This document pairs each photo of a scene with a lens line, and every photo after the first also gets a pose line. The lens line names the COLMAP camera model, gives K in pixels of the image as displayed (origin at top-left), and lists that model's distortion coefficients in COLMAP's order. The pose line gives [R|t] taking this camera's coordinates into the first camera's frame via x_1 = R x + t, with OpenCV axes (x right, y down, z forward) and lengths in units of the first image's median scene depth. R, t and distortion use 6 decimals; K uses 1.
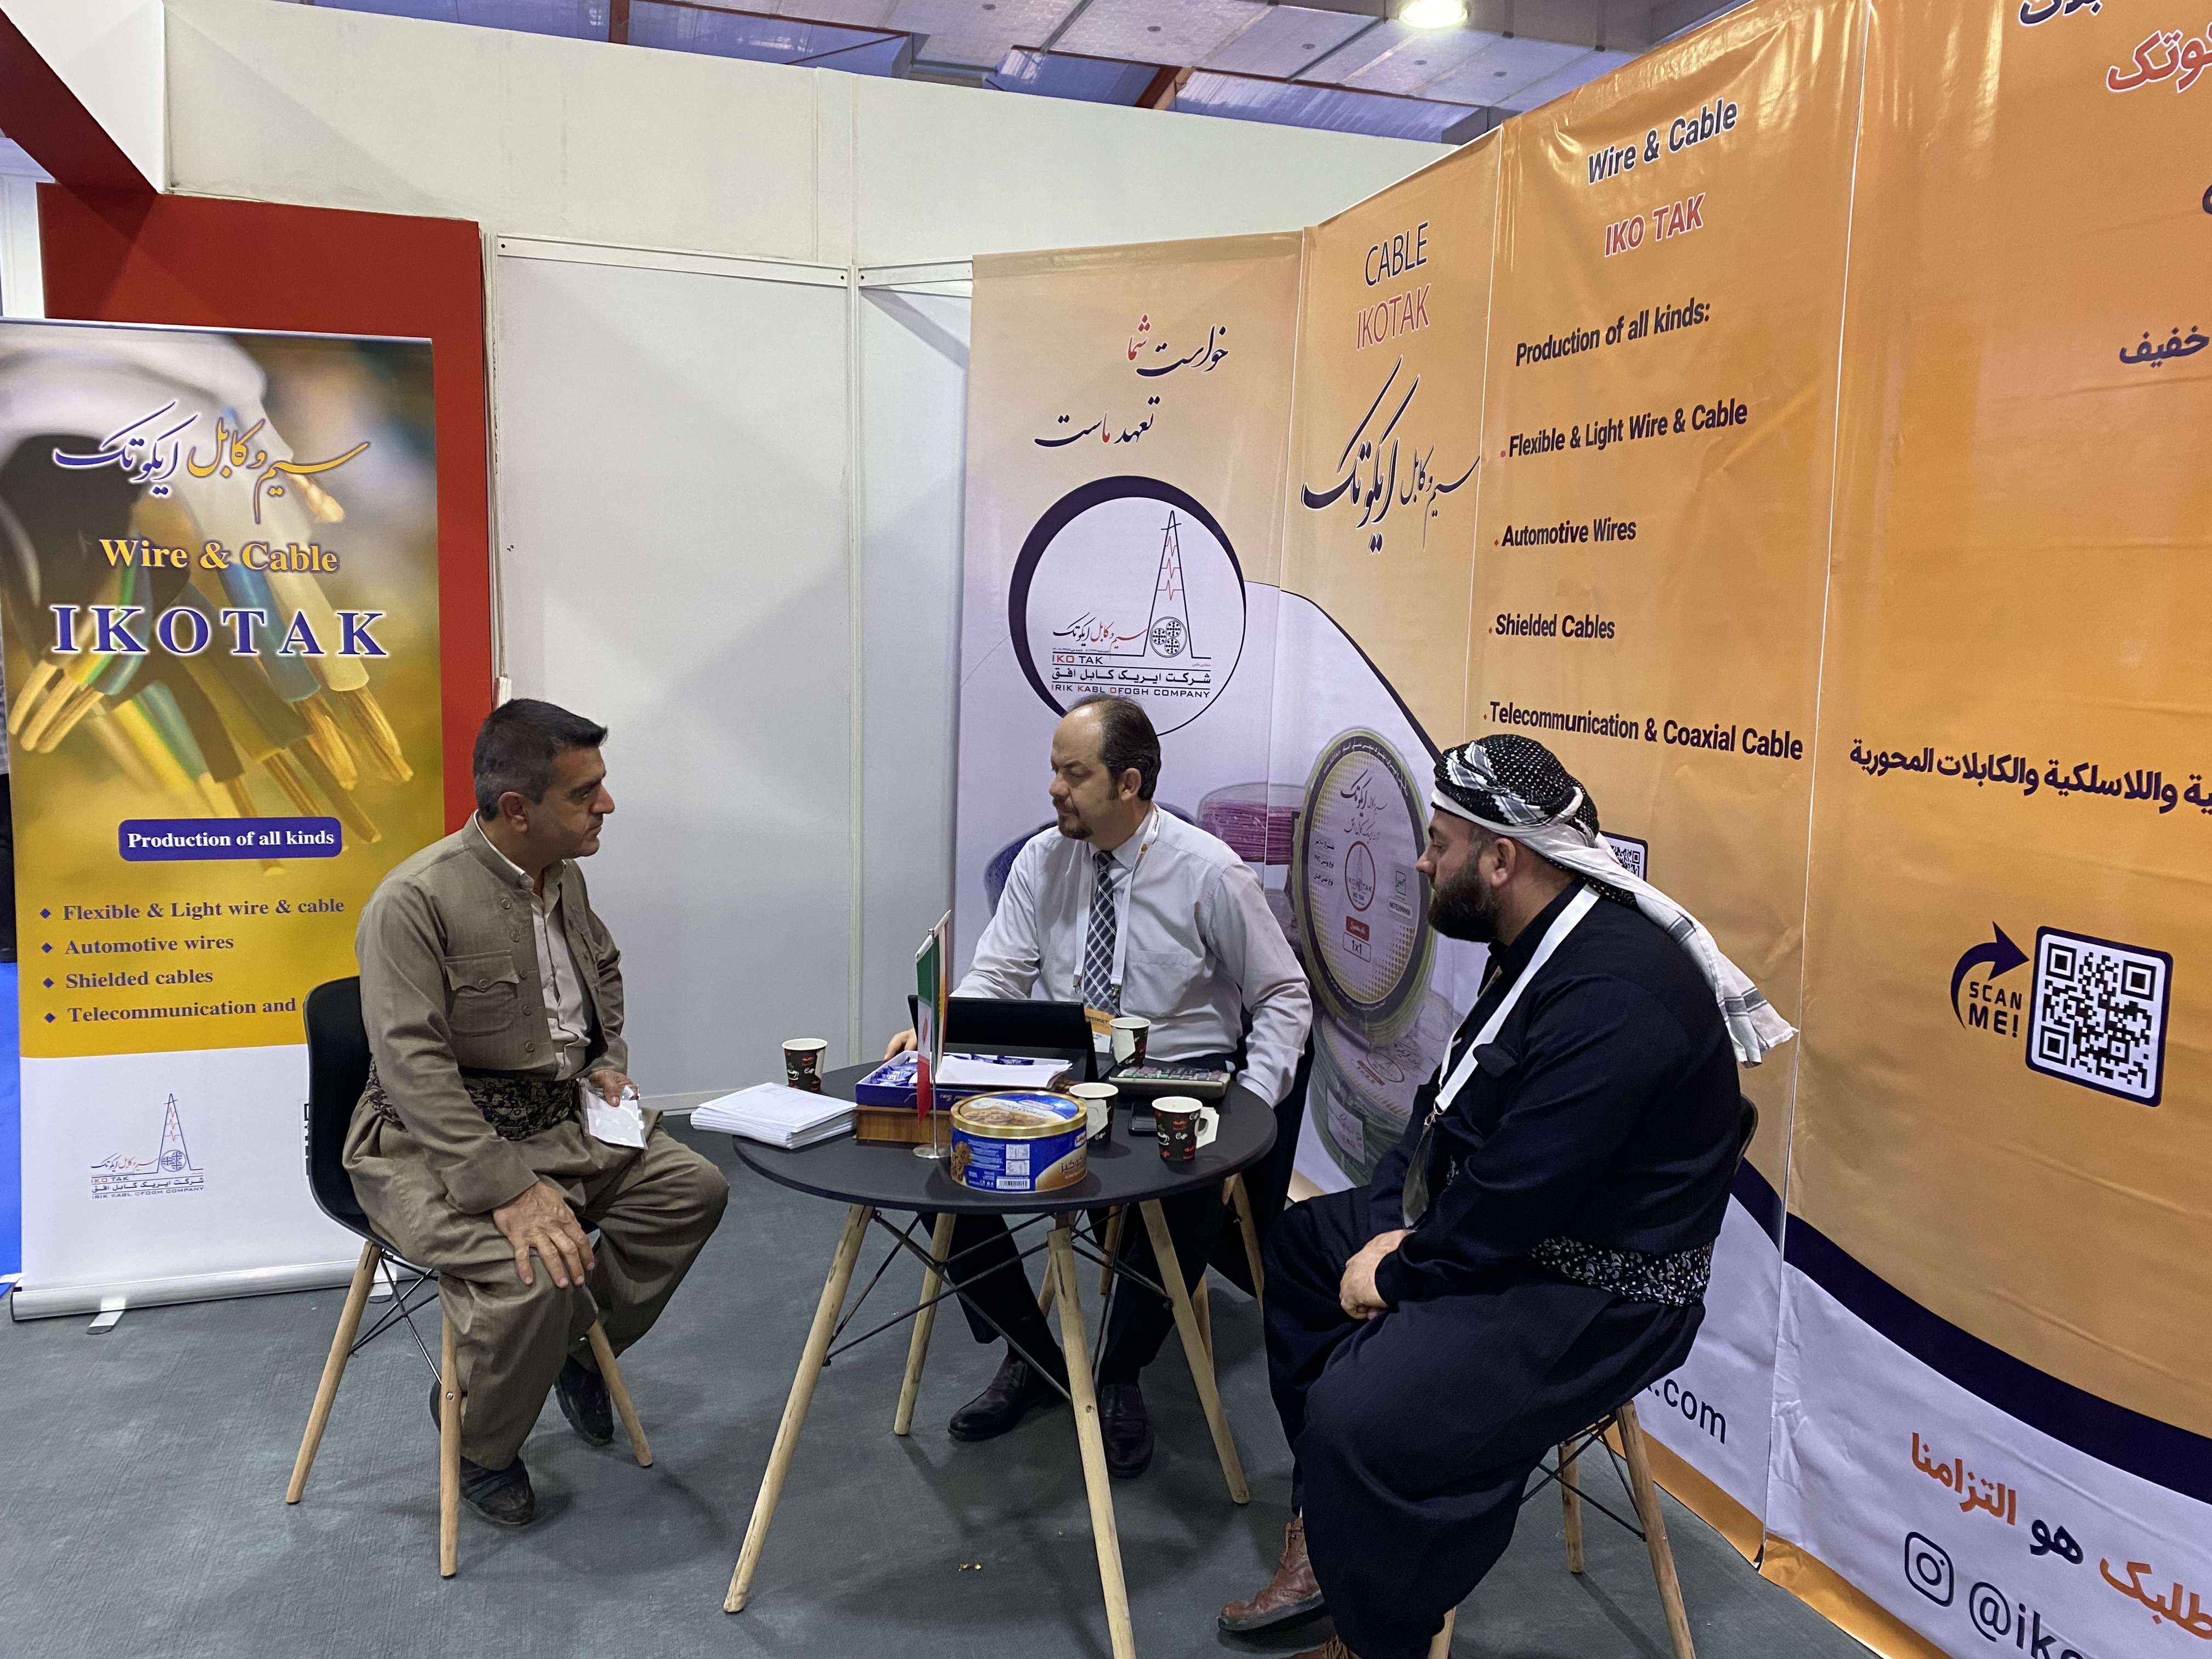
lens RADIAL K [[1682.6, 0, 1115.9], [0, 1682.6, 852.5], [0, 0, 1]] dist [0.016707, -0.042623]
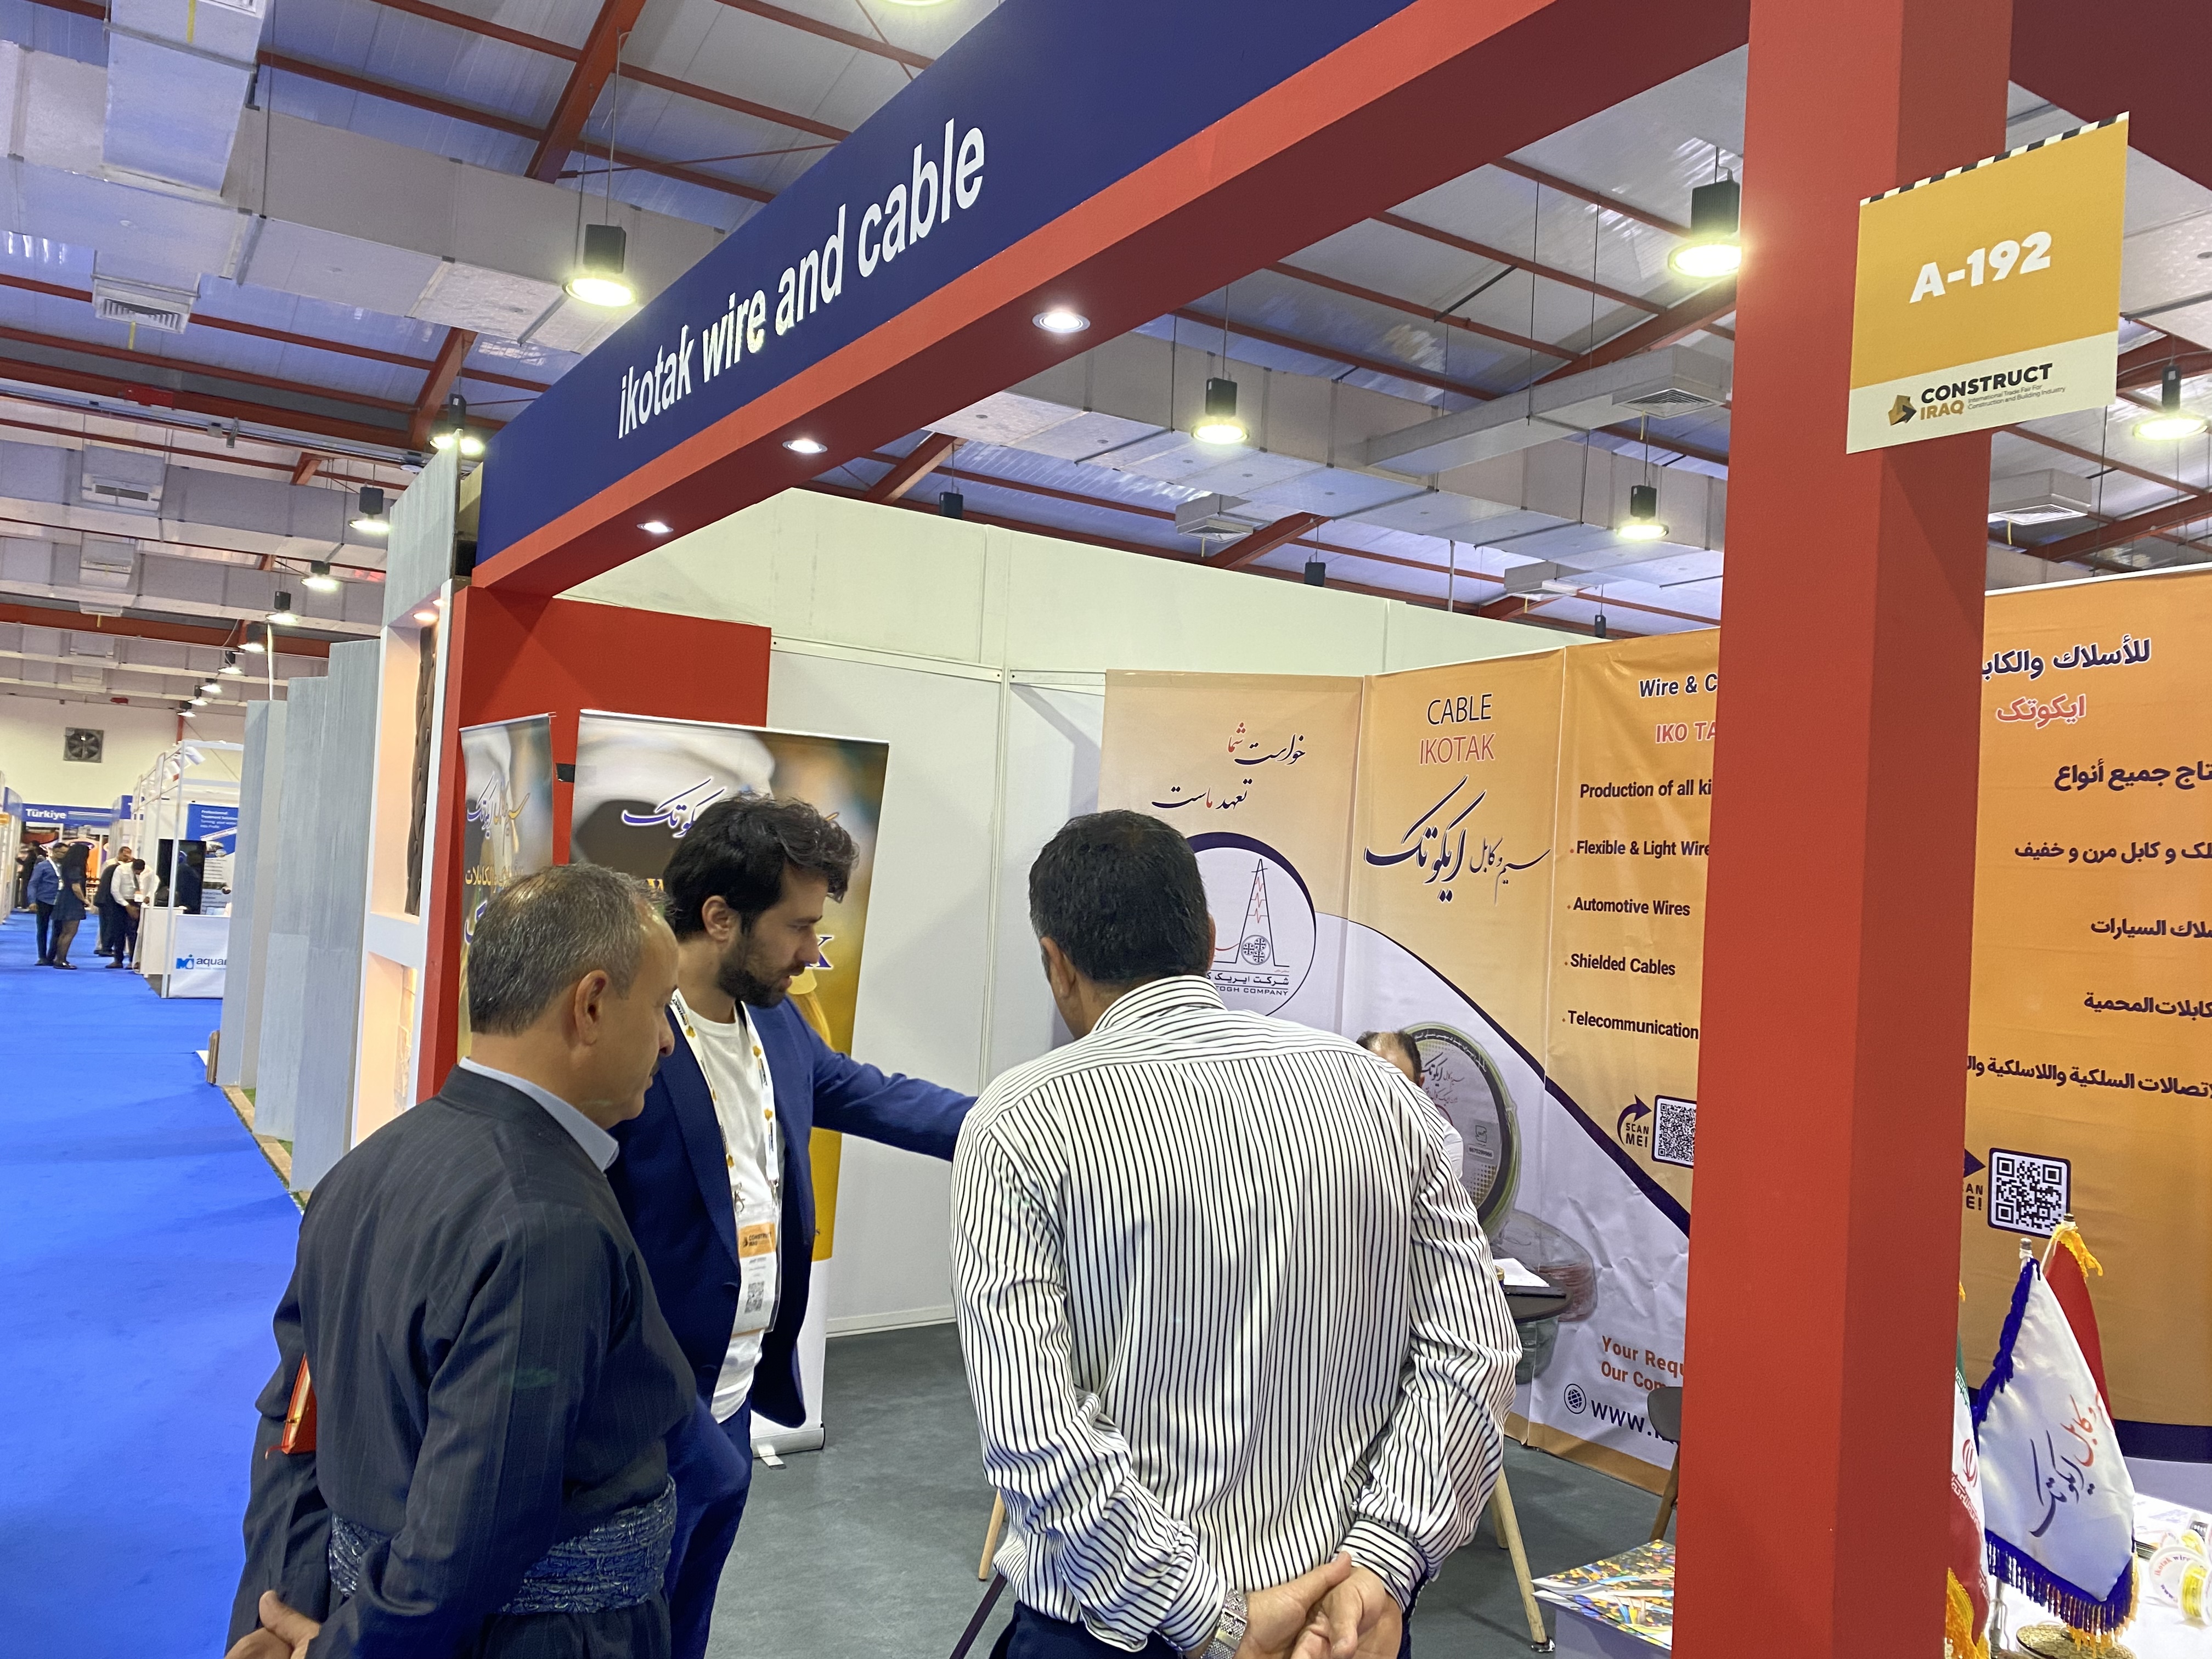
lens RADIAL K [[1682.6, 0, 1107.4], [0, 1682.6, 809.0], [0, 0, 1]] dist [0.016707, -0.042623]
pose [[0.969835, 0.042053, 0.240108, -0.576533], [0.001875, 0.983690, -0.179860, 0.005875], [-0.243755, 0.174885, 0.953938, -0.402211]]
